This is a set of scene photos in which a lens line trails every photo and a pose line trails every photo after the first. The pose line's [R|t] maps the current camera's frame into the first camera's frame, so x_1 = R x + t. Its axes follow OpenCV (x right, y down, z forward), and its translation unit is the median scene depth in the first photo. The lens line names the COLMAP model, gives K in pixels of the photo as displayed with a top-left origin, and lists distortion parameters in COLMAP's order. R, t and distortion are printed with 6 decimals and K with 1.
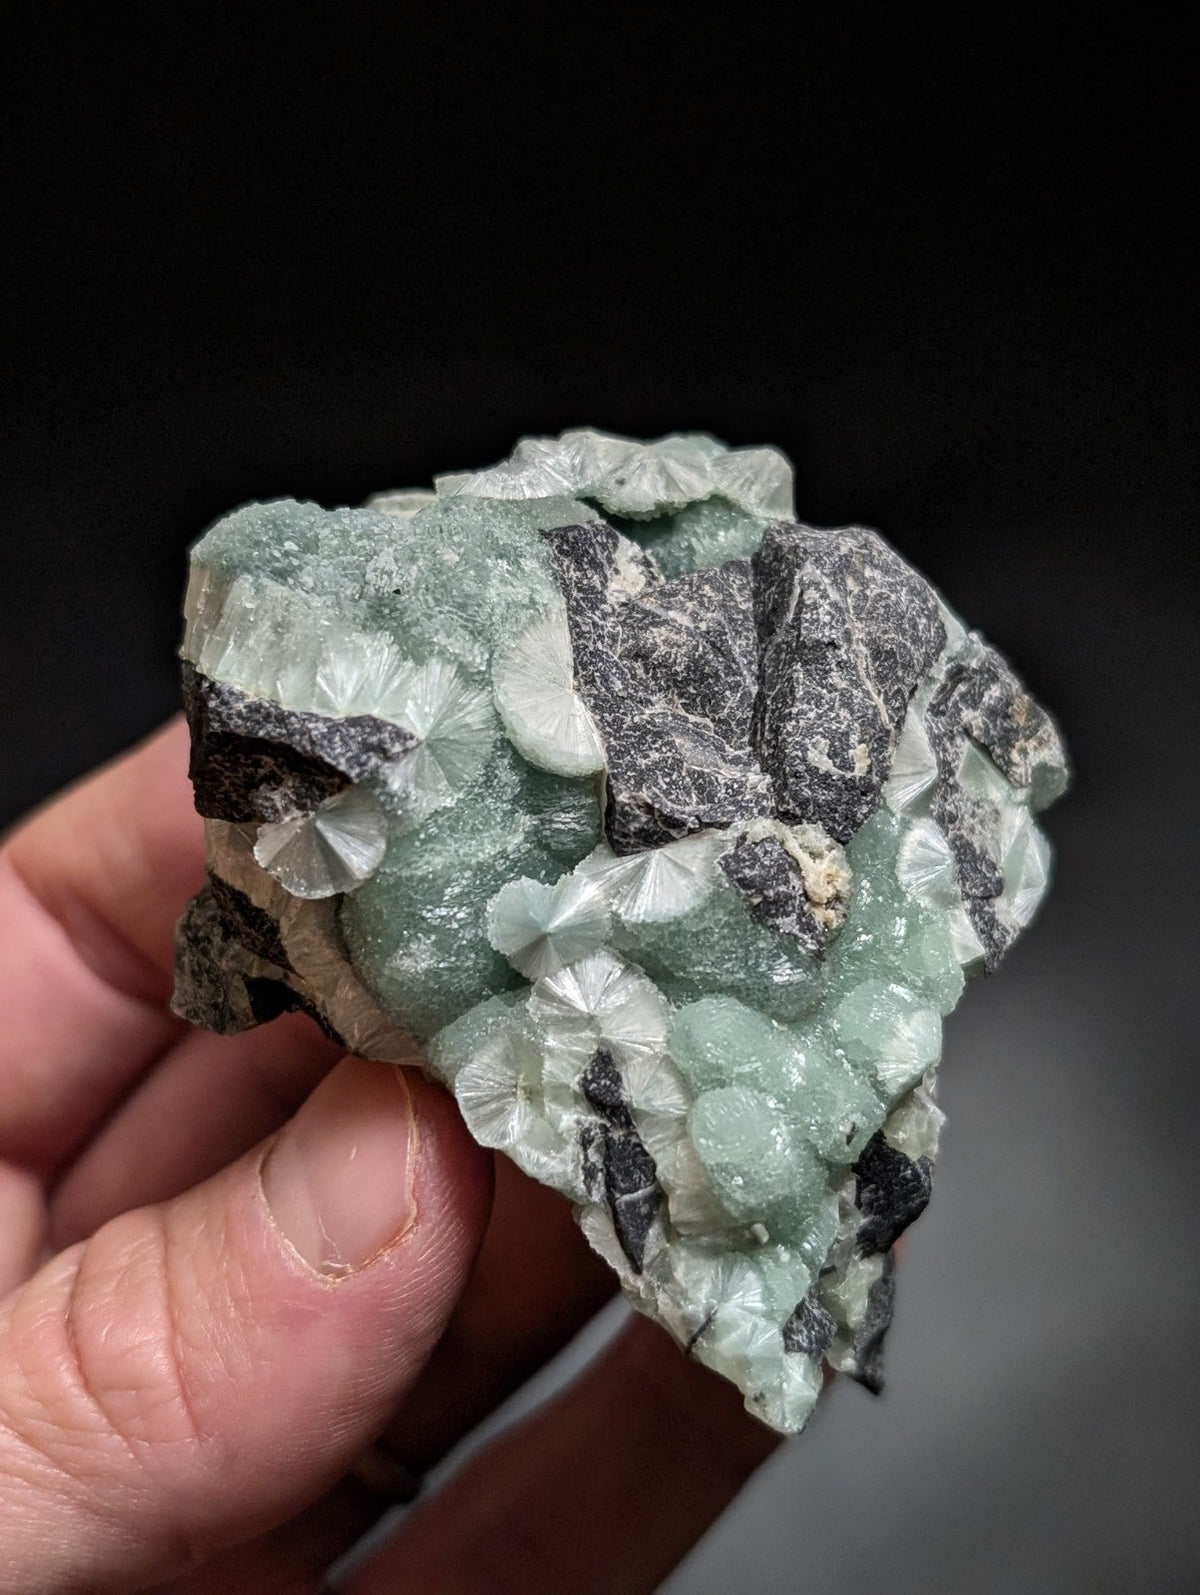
lens RADIAL K [[2344.0, 0, 573.8], [0, 2344.0, 797.9], [0, 0, 1]] dist [0.231040, -1.794323]
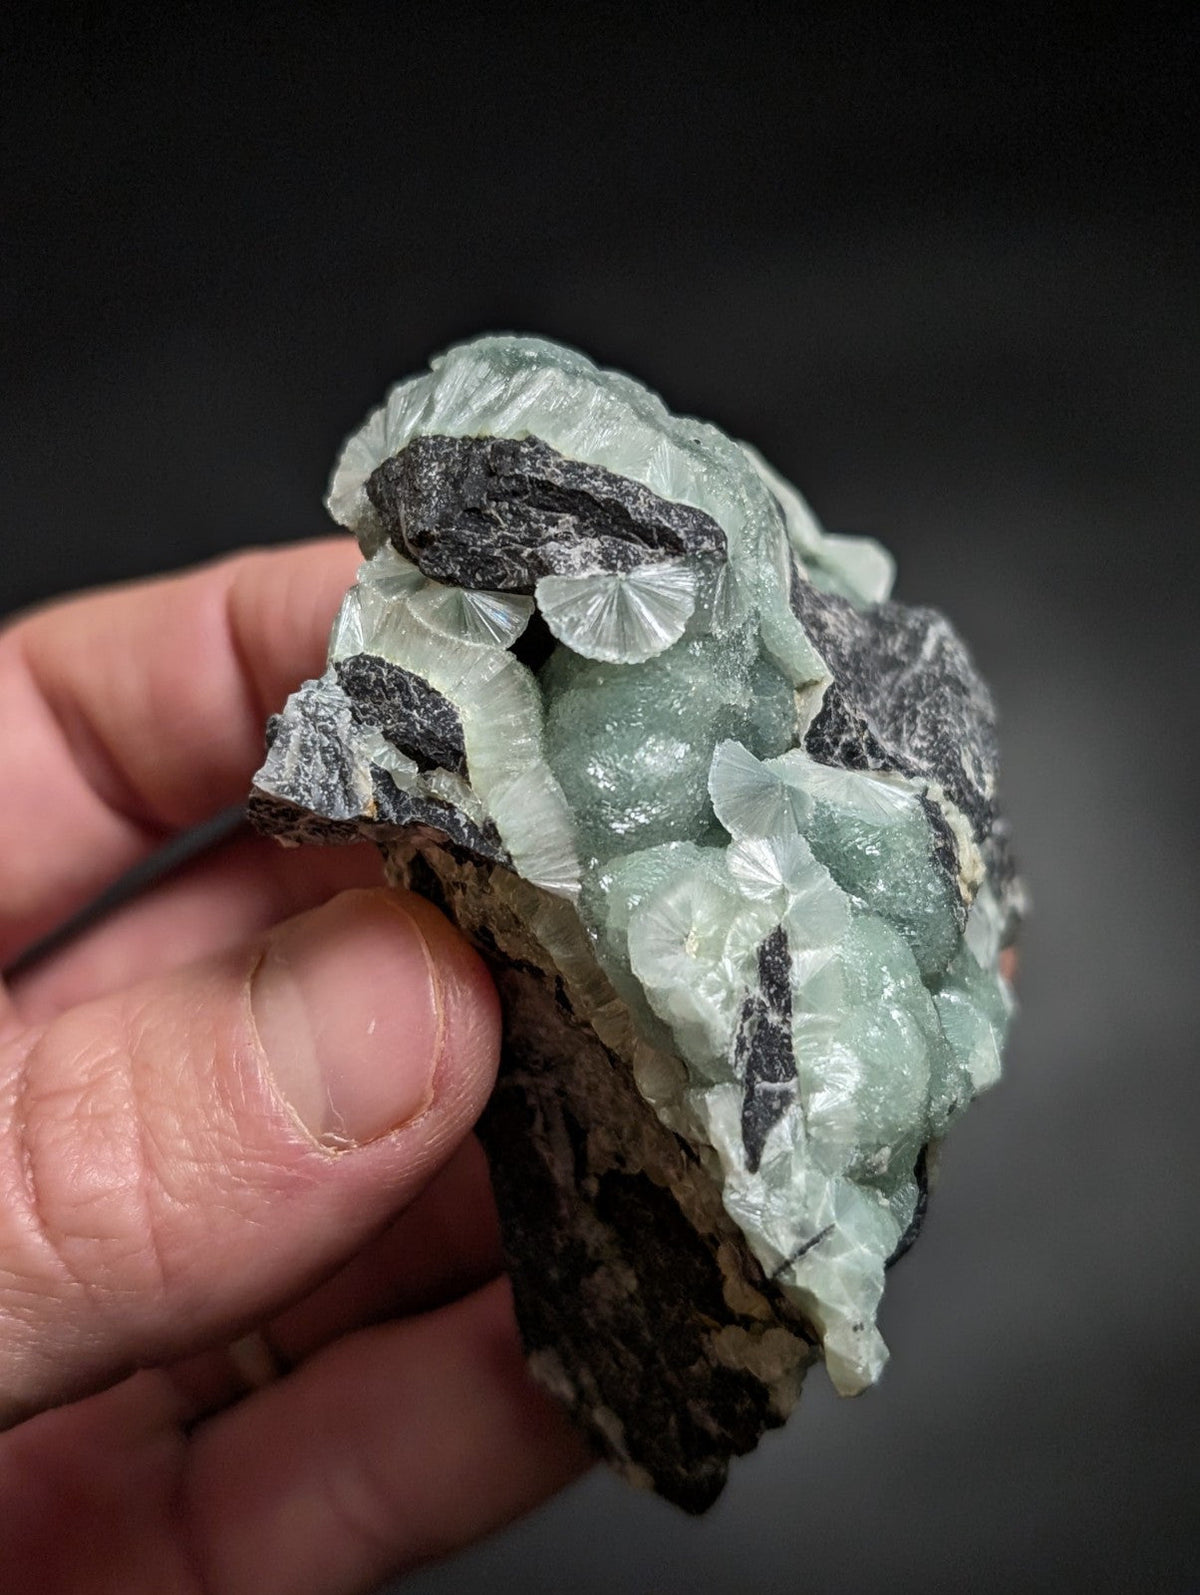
lens RADIAL K [[2337.0, 0, 602.3], [0, 2337.0, 746.9], [0, 0, 1]] dist [0.209462, -1.754722]
pose [[0.824830, 0.396377, 0.403162, -0.461099], [-0.210867, 0.877305, -0.431128, 0.467980], [-0.524586, 0.270594, 0.807210, 0.243695]]
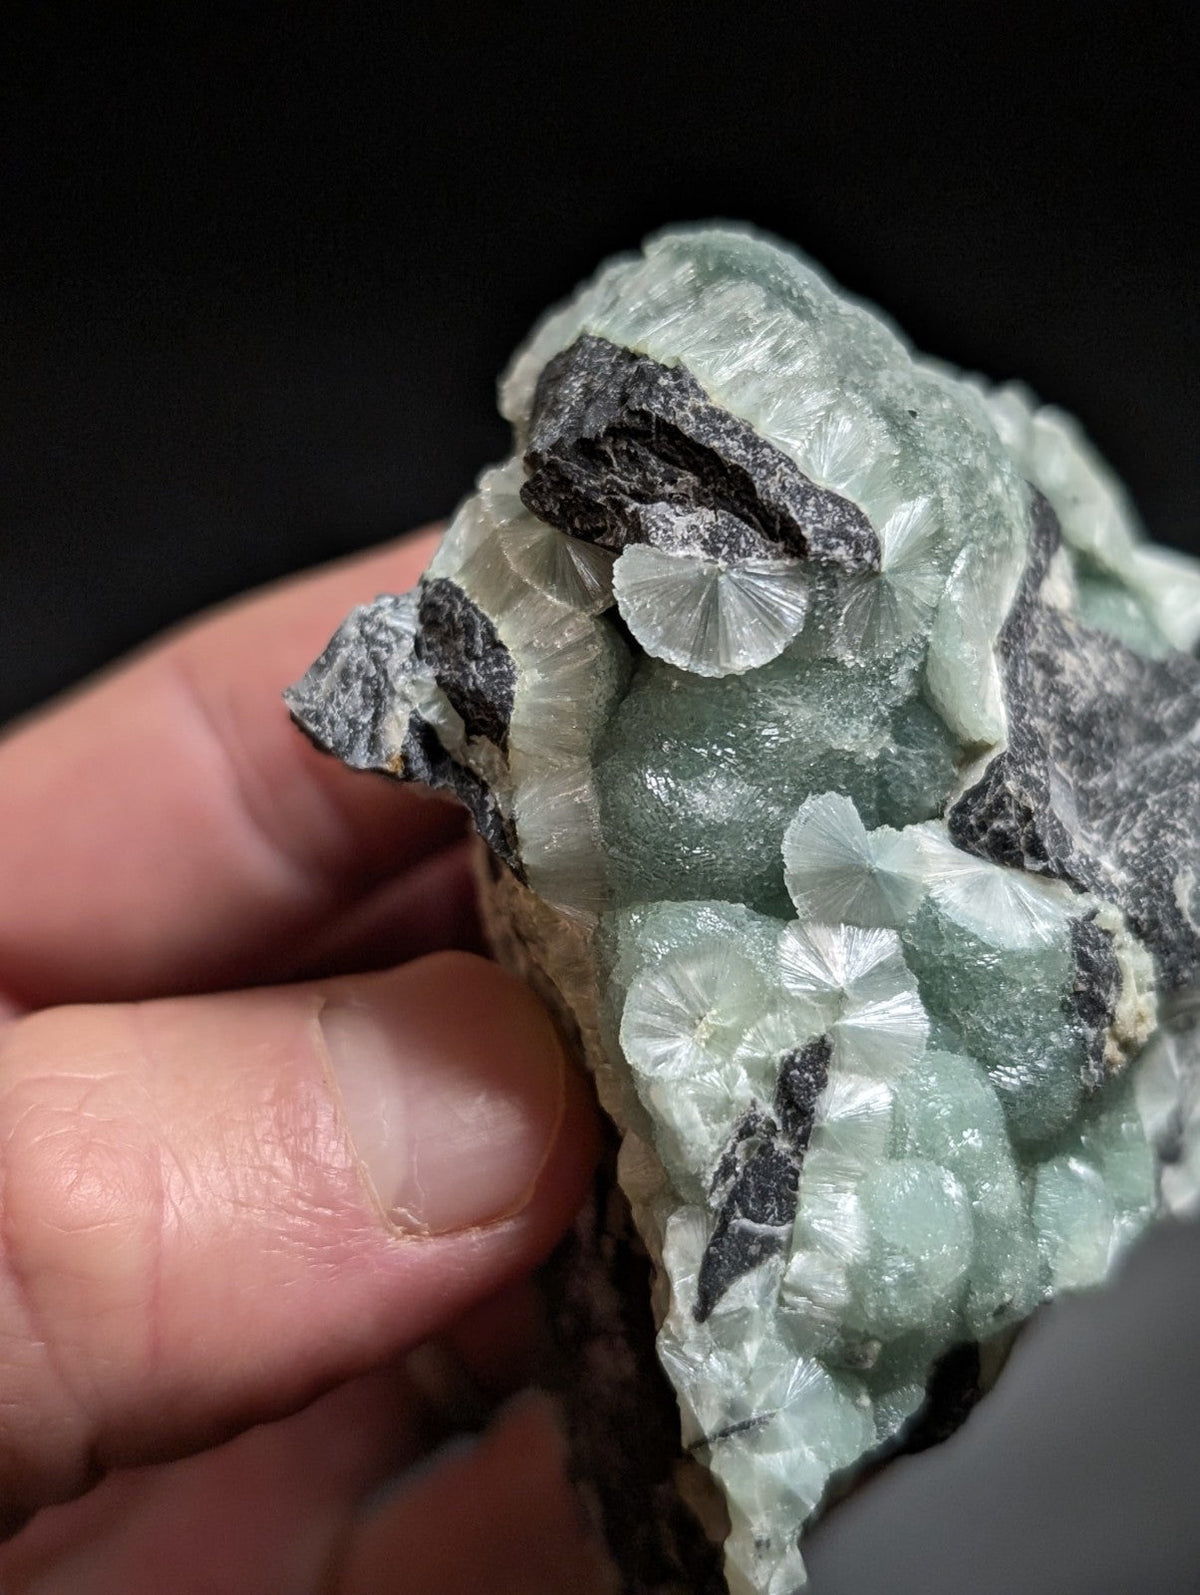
lens RADIAL K [[2337.0, 0, 602.3], [0, 2337.0, 746.9], [0, 0, 1]] dist [0.209462, -1.754722]
pose [[0.790955, 0.576159, 0.205987, -0.256910], [-0.525635, 0.812139, -0.253257, 0.260536], [-0.313206, 0.092041, 0.945214, 0.288860]]
